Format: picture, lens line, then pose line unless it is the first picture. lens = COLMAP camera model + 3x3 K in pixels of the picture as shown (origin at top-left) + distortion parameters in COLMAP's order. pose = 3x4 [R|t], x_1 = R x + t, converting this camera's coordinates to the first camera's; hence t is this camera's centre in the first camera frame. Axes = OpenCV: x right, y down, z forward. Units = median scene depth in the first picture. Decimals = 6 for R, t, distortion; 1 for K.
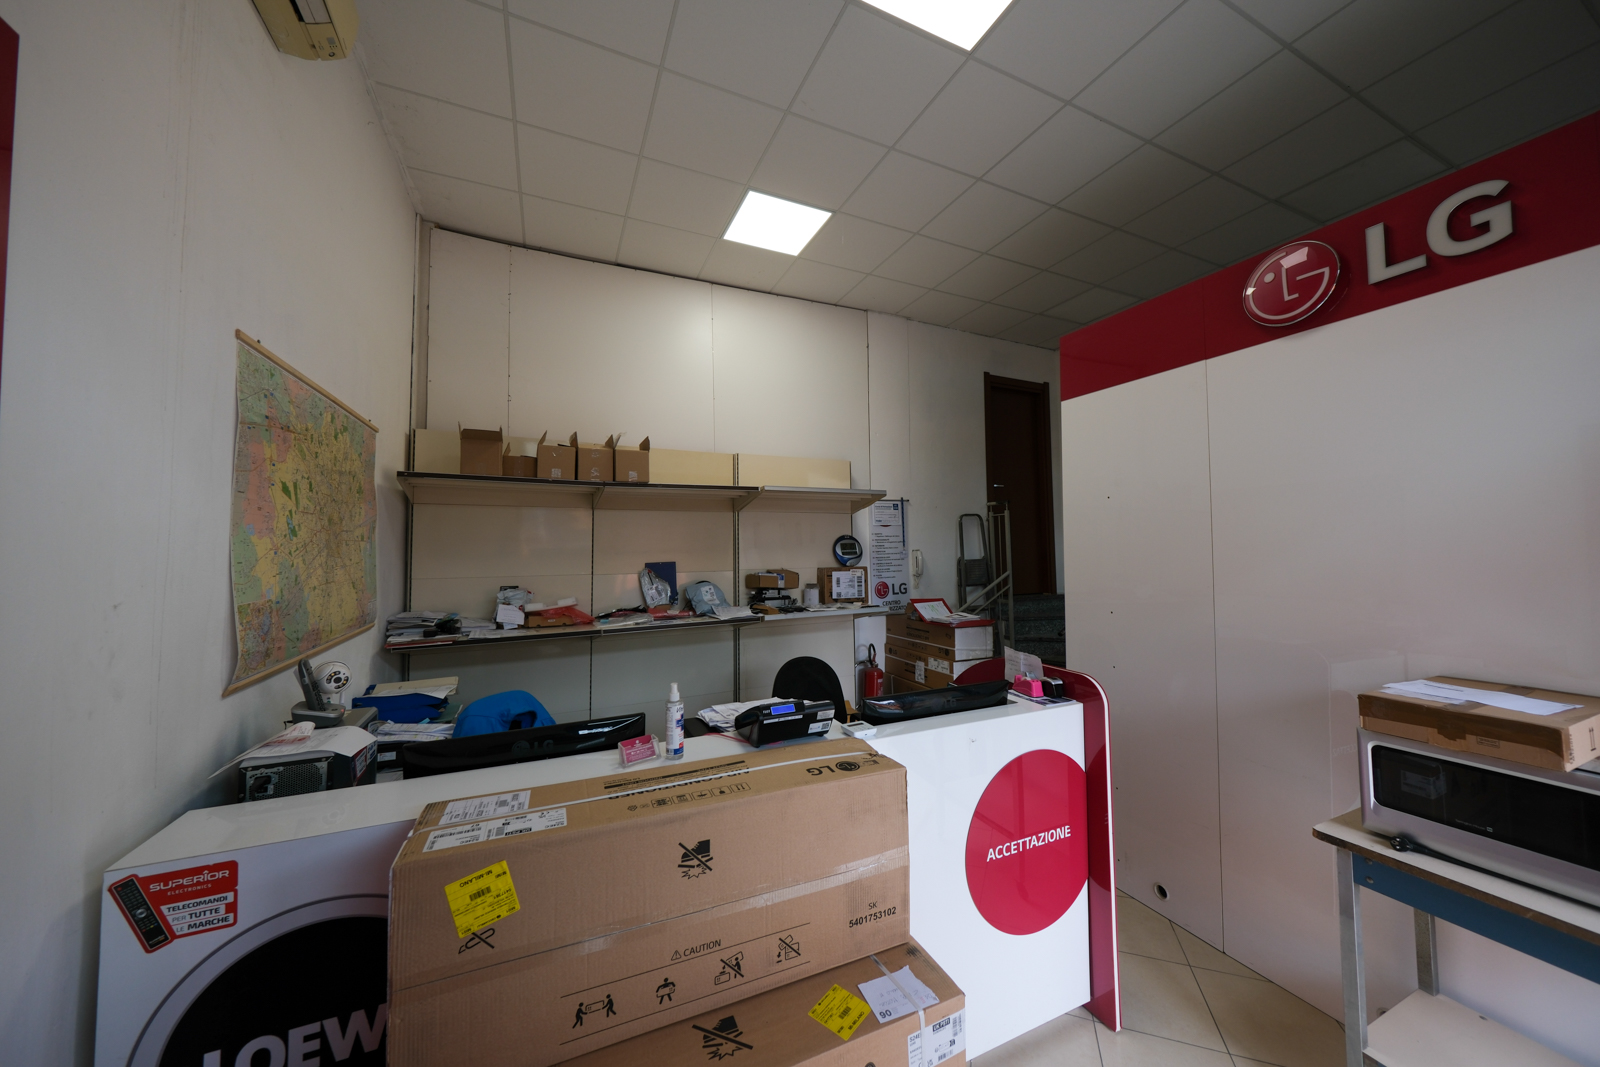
lens RADIAL K [[553.5, 0, 804.5], [0, 553.5, 529.3], [0, 0, 1]] dist [-0.000222, 0.000167]
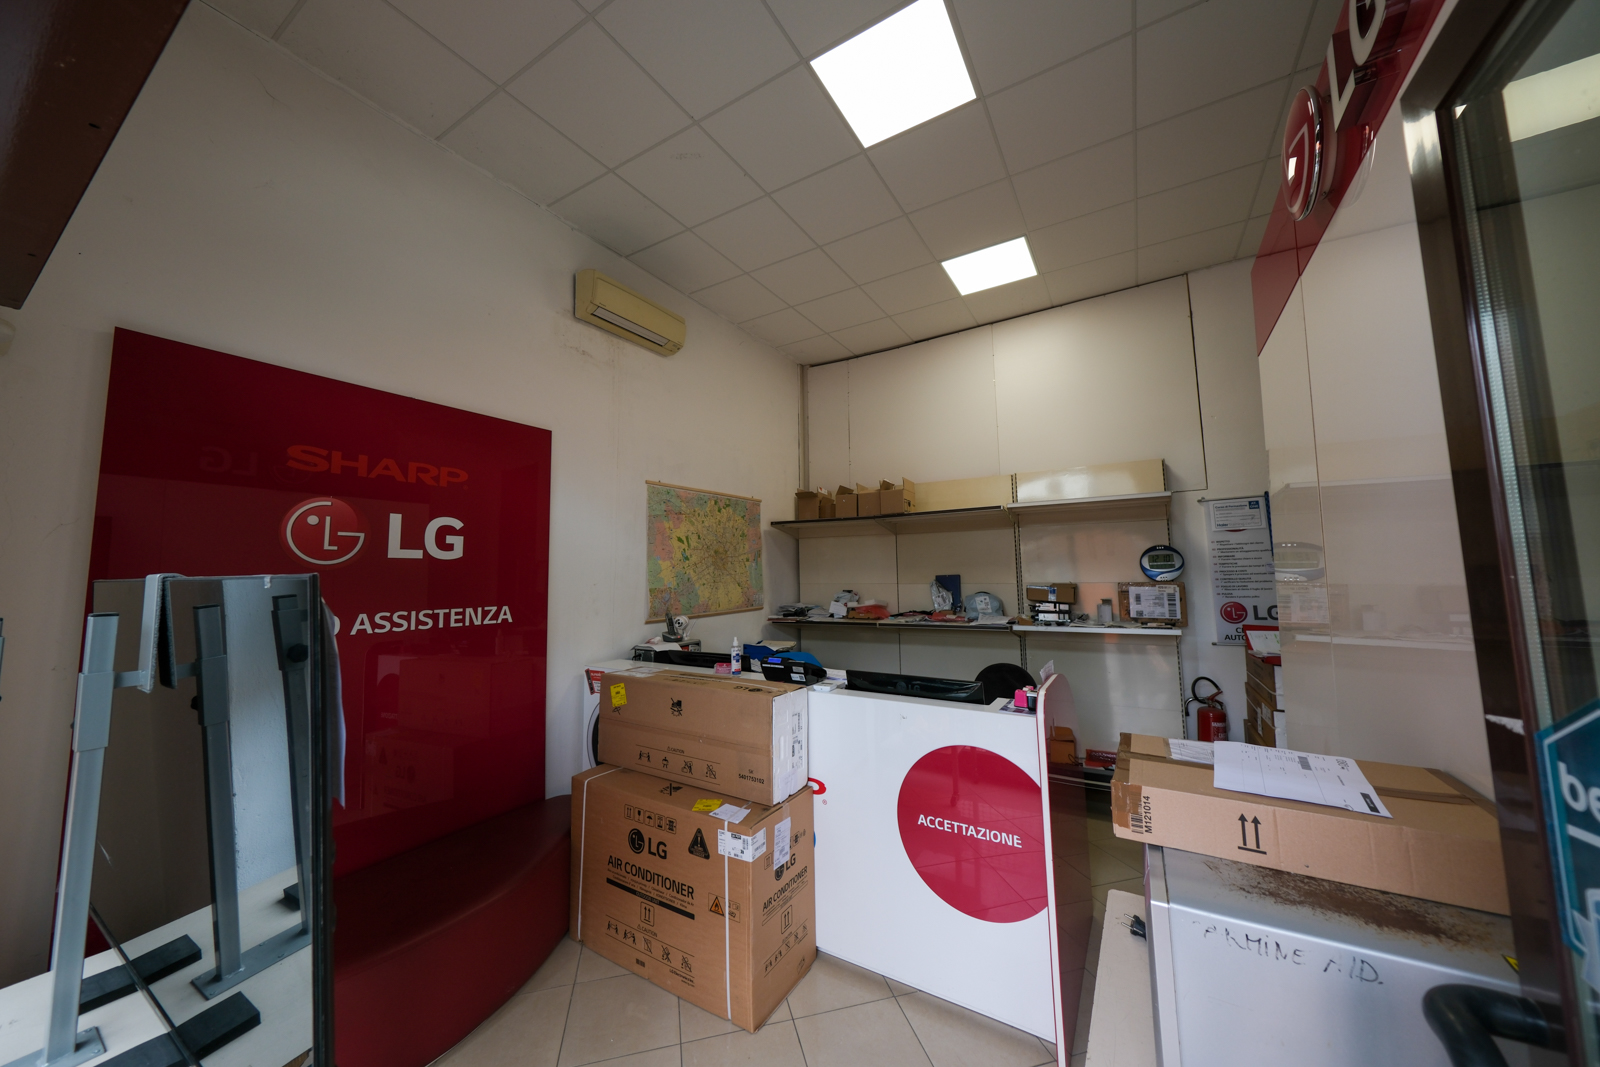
lens RADIAL K [[559.6, 0, 805.0], [0, 559.6, 529.7], [0, 0, 1]] dist [0.019404, 0.000013]
pose [[0.558040, -0.064194, -0.827327, 0.548471], [0.039525, 0.997928, -0.050771, 0.010358], [0.828872, -0.004368, 0.559421, 0.056857]]
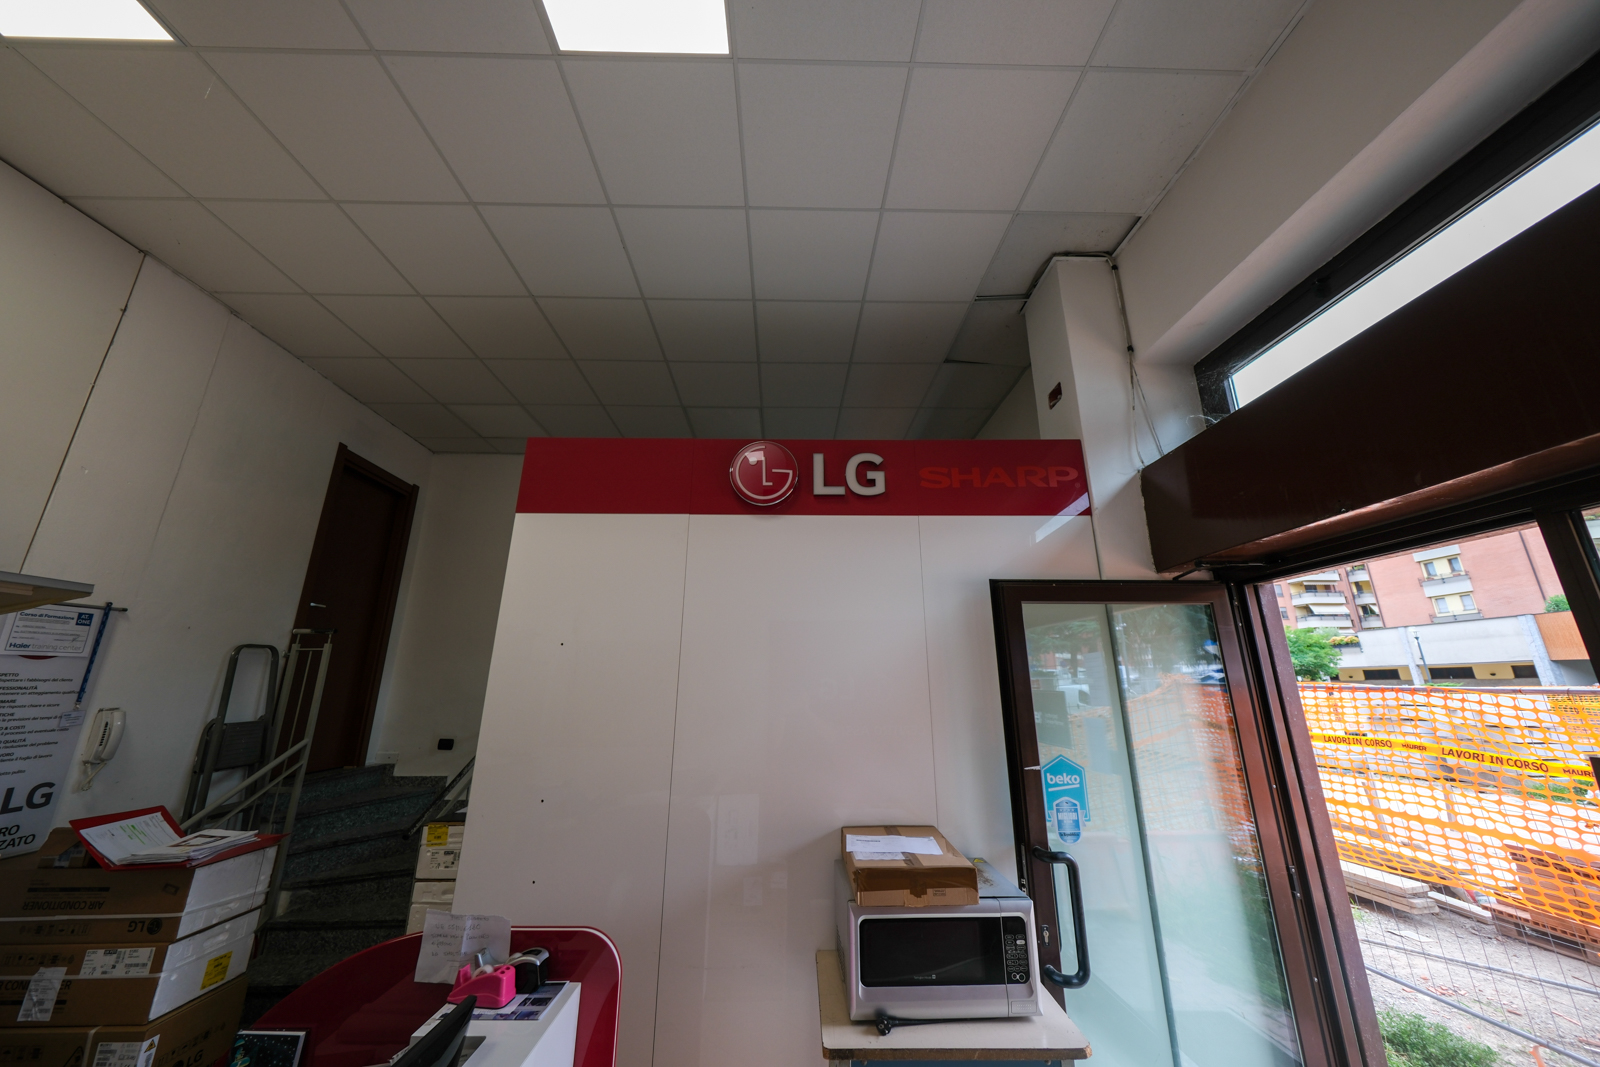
lens RADIAL K [[553.5, 0, 804.5], [0, 553.5, 529.3], [0, 0, 1]] dist [-0.000222, 0.000167]
pose [[0.403294, 0.260893, 0.877091, -0.038792], [-0.037089, 0.962368, -0.269206, -0.010138], [-0.914319, 0.076039, 0.397793, 0.238811]]
